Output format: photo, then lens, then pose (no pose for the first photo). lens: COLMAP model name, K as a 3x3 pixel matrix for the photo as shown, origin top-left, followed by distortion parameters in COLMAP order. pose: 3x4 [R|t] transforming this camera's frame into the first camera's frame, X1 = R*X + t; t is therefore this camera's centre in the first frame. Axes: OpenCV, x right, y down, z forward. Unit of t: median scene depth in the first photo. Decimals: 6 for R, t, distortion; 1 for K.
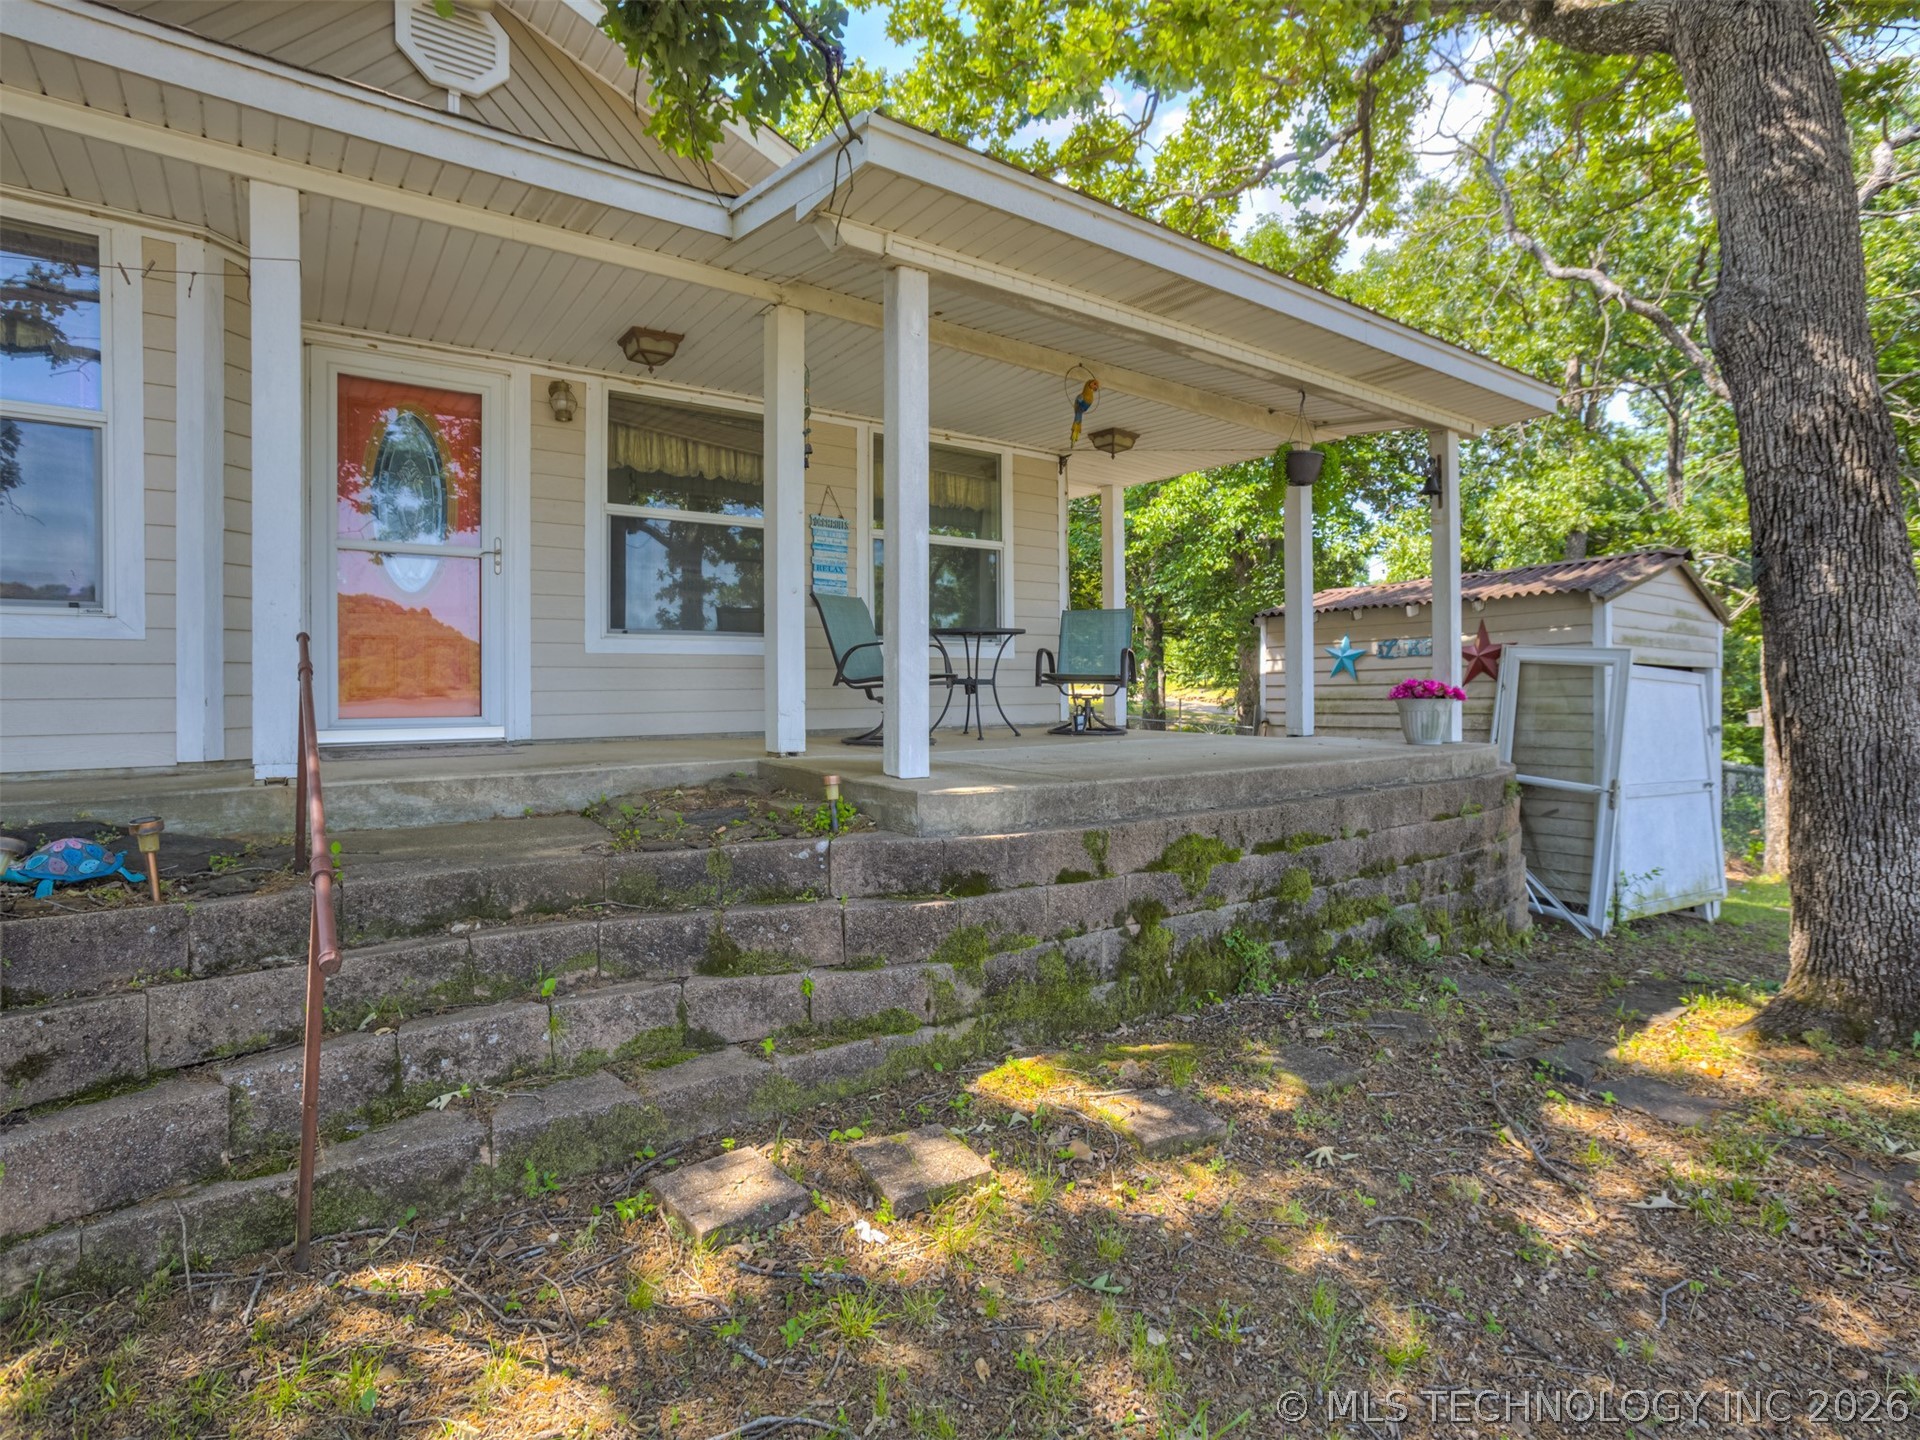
lens RADIAL K [[986.1, 0, 983.8], [0, 986.1, 701.1], [0, 0, 1]] dist [-0.035612, 0.024595]
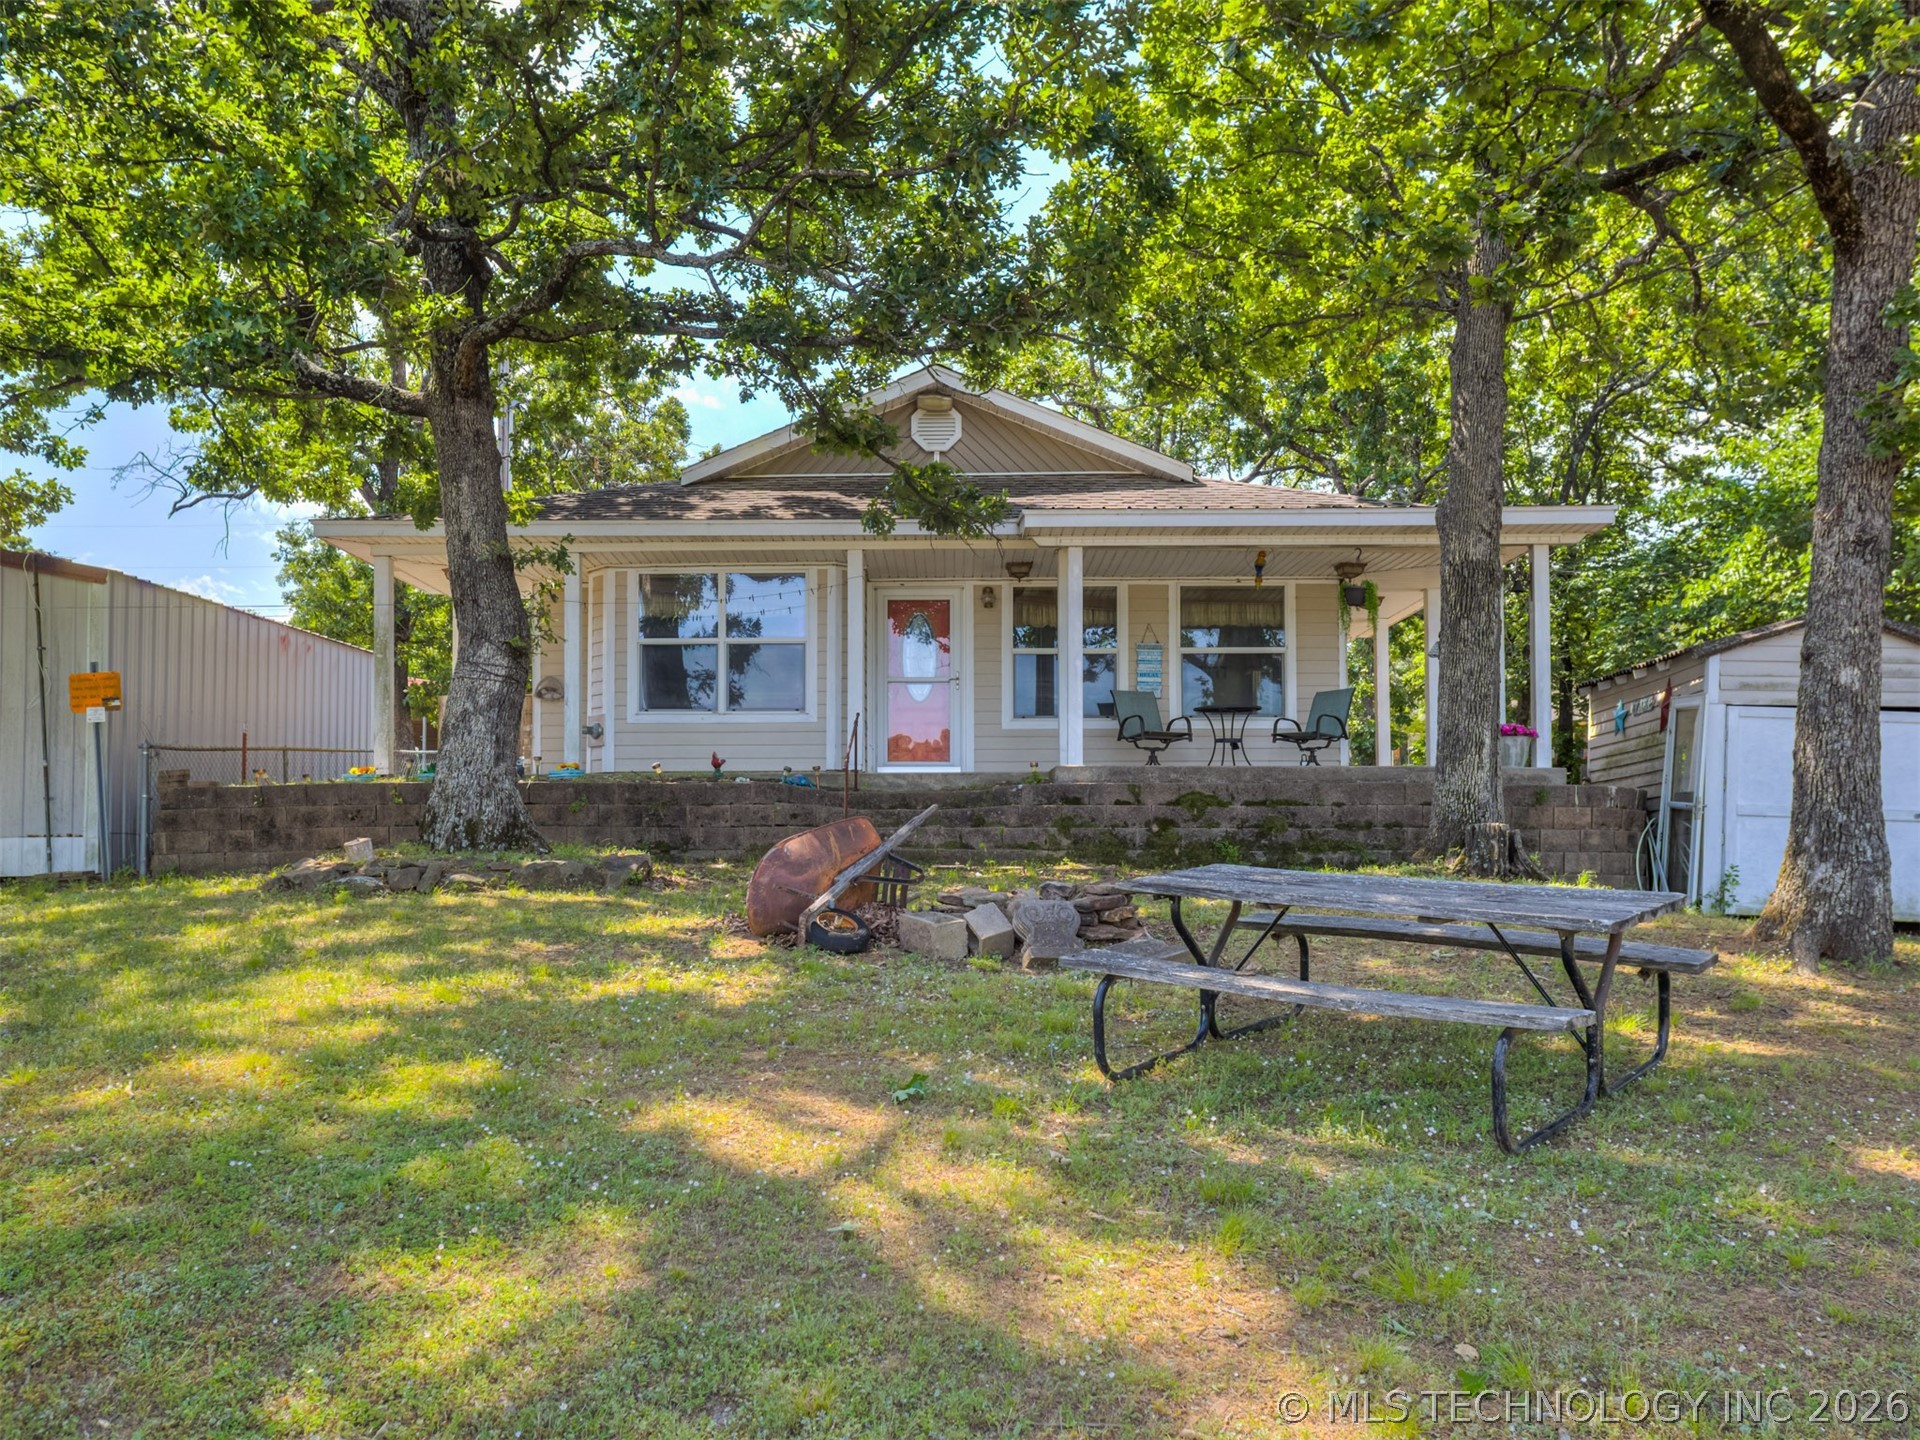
lens RADIAL K [[1614.0, 0, 960.7], [0, 1614.0, 750.2], [0, 0, 1]] dist [0.061634, 0.012015]
pose [[0.815296, -0.029119, -0.578312, 1.782783], [-0.012854, 0.997578, -0.068352, 0.286589], [0.578902, 0.063160, 0.812948, -2.092415]]
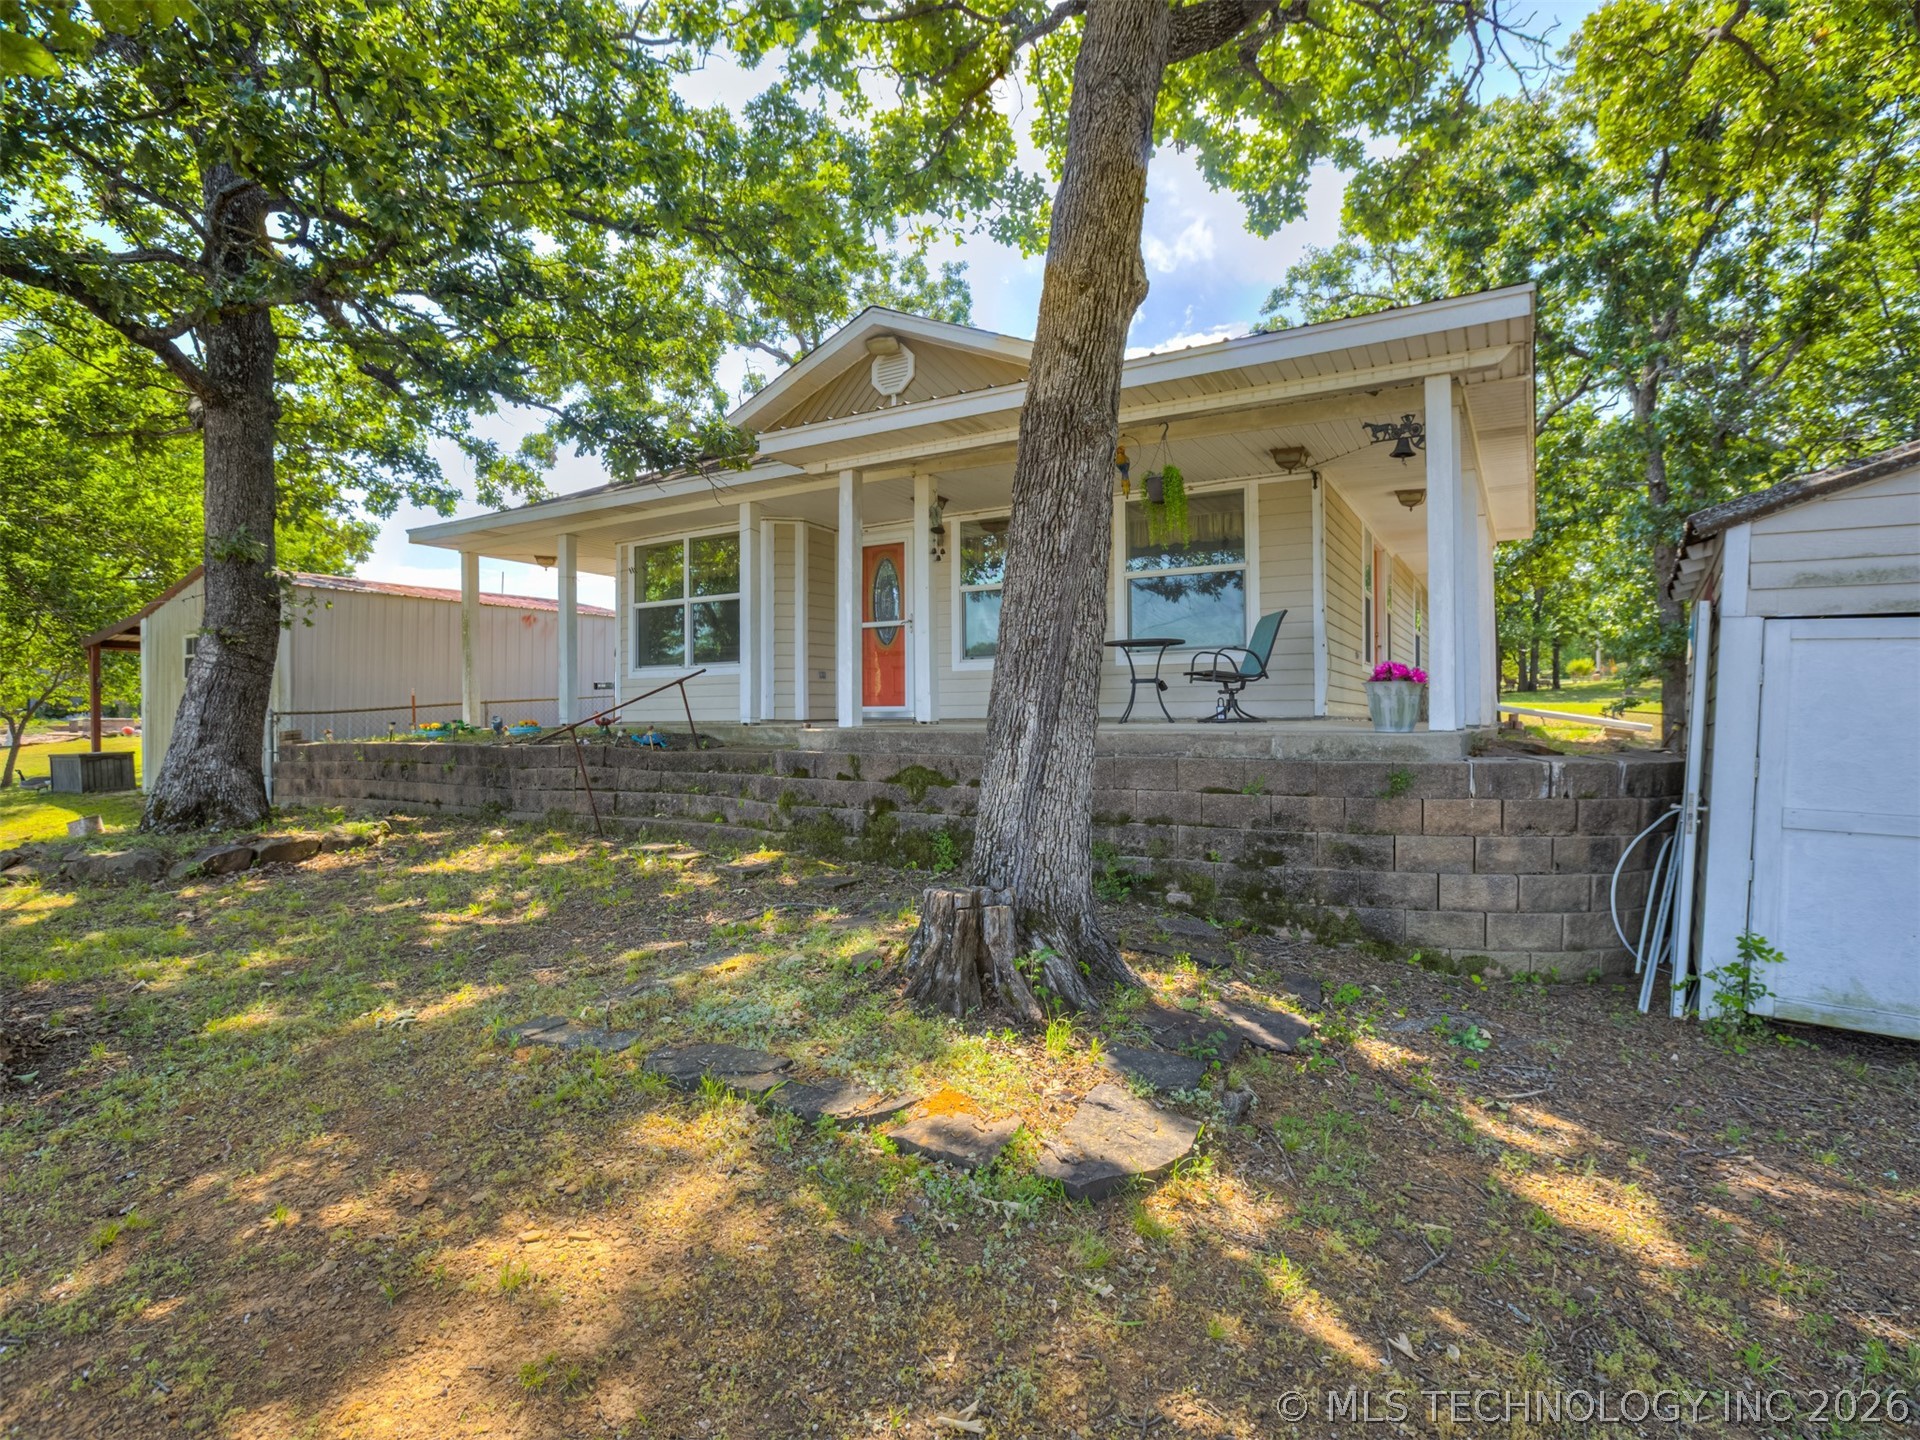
lens RADIAL K [[986.1, 0, 983.8], [0, 986.1, 701.1], [0, 0, 1]] dist [-0.035612, 0.024595]
pose [[0.405452, -0.004842, -0.914104, 1.742626], [-0.006966, 0.999941, -0.008387, 0.040191], [0.914090, 0.009768, 0.405394, 0.422316]]
